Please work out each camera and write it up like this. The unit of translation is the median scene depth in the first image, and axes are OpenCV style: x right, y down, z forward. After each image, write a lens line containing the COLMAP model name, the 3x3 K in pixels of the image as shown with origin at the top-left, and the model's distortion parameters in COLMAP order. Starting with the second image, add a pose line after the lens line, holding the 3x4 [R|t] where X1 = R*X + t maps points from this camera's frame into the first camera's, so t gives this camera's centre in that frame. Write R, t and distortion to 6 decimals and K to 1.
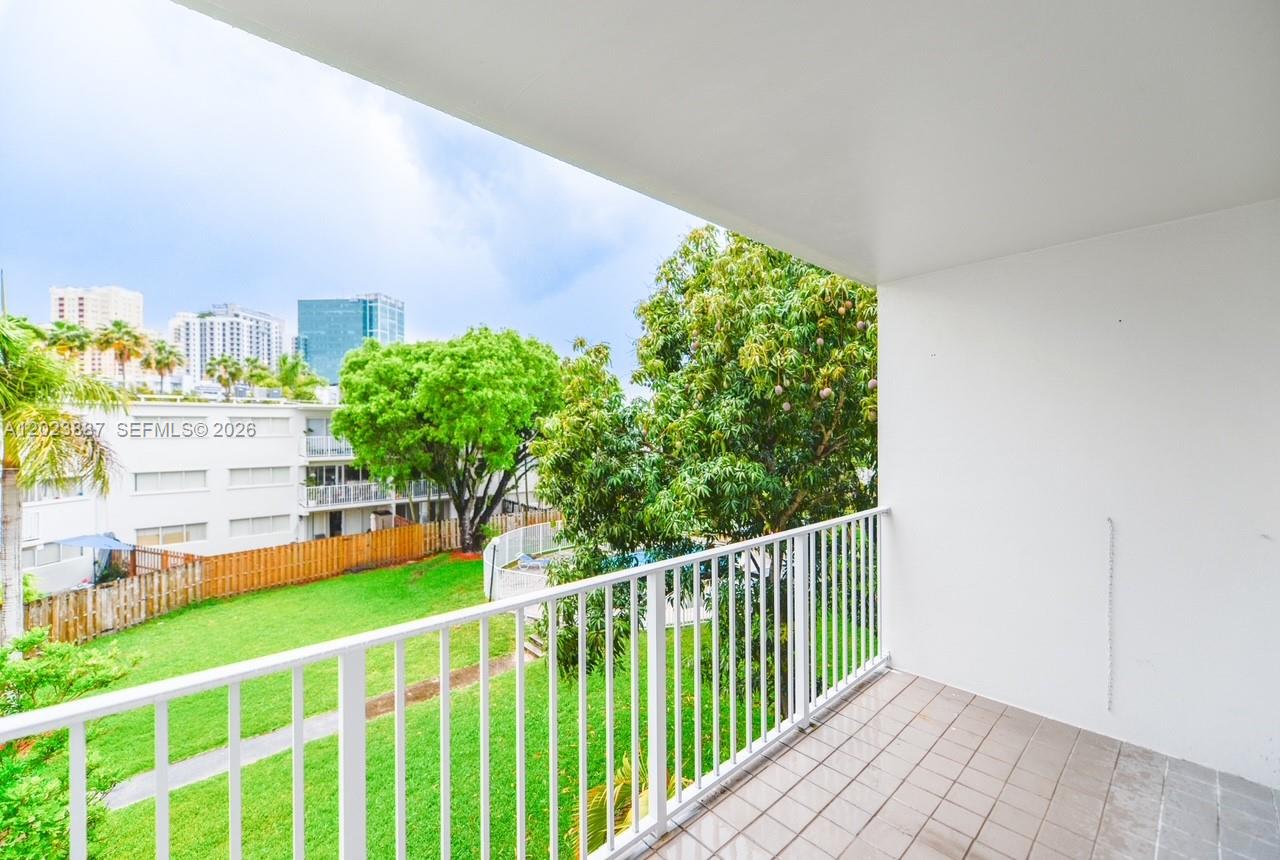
lens RADIAL K [[506.5, 0, 644.6], [0, 506.5, 429.2], [0, 0, 1]] dist [0.002262, -0.000947]
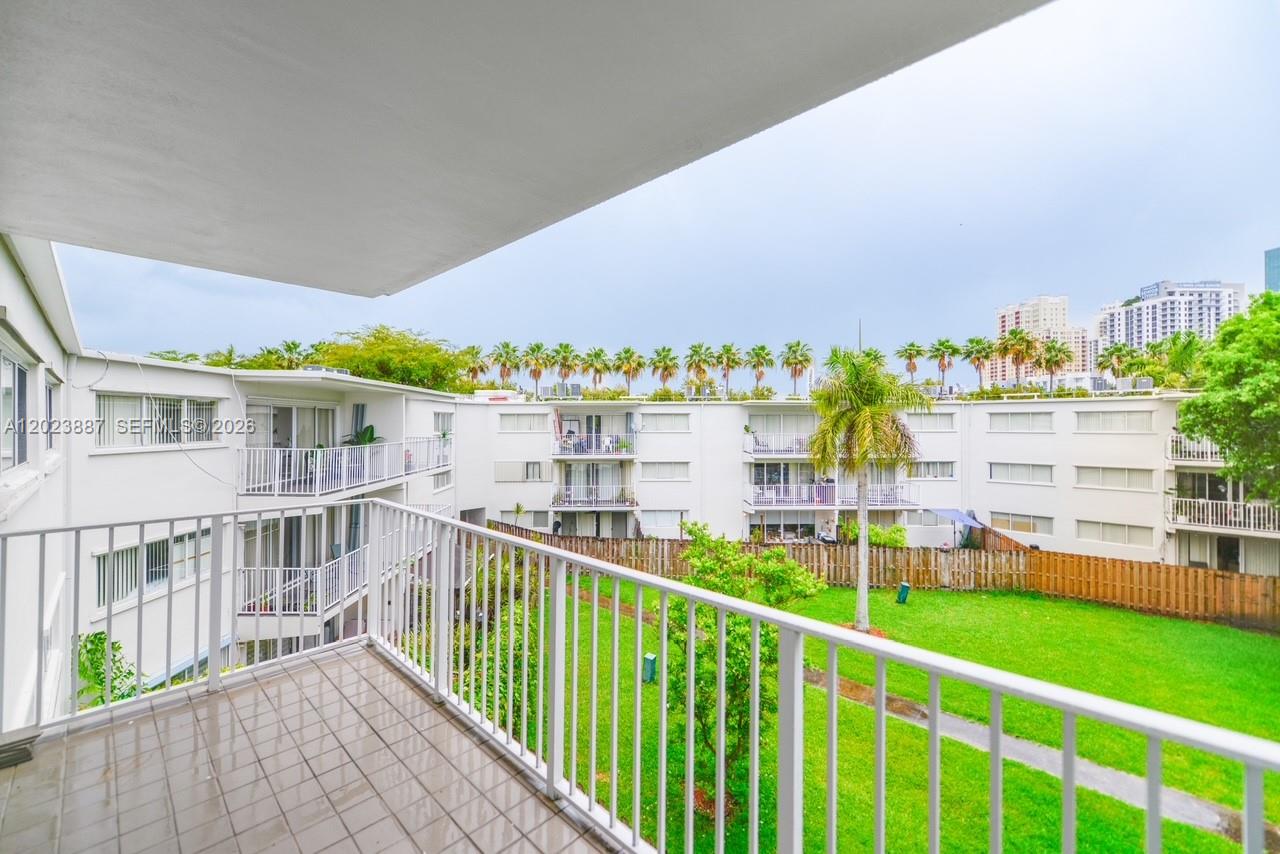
lens RADIAL K [[506.5, 0, 614.1], [0, 506.5, 420.3], [0, 0, 1]] dist [0.002262, -0.000947]
pose [[0.061659, -0.005815, -0.998080, 0.094052], [-0.002510, 0.999979, -0.005982, -0.000498], [0.998094, 0.002874, 0.061643, 0.084359]]
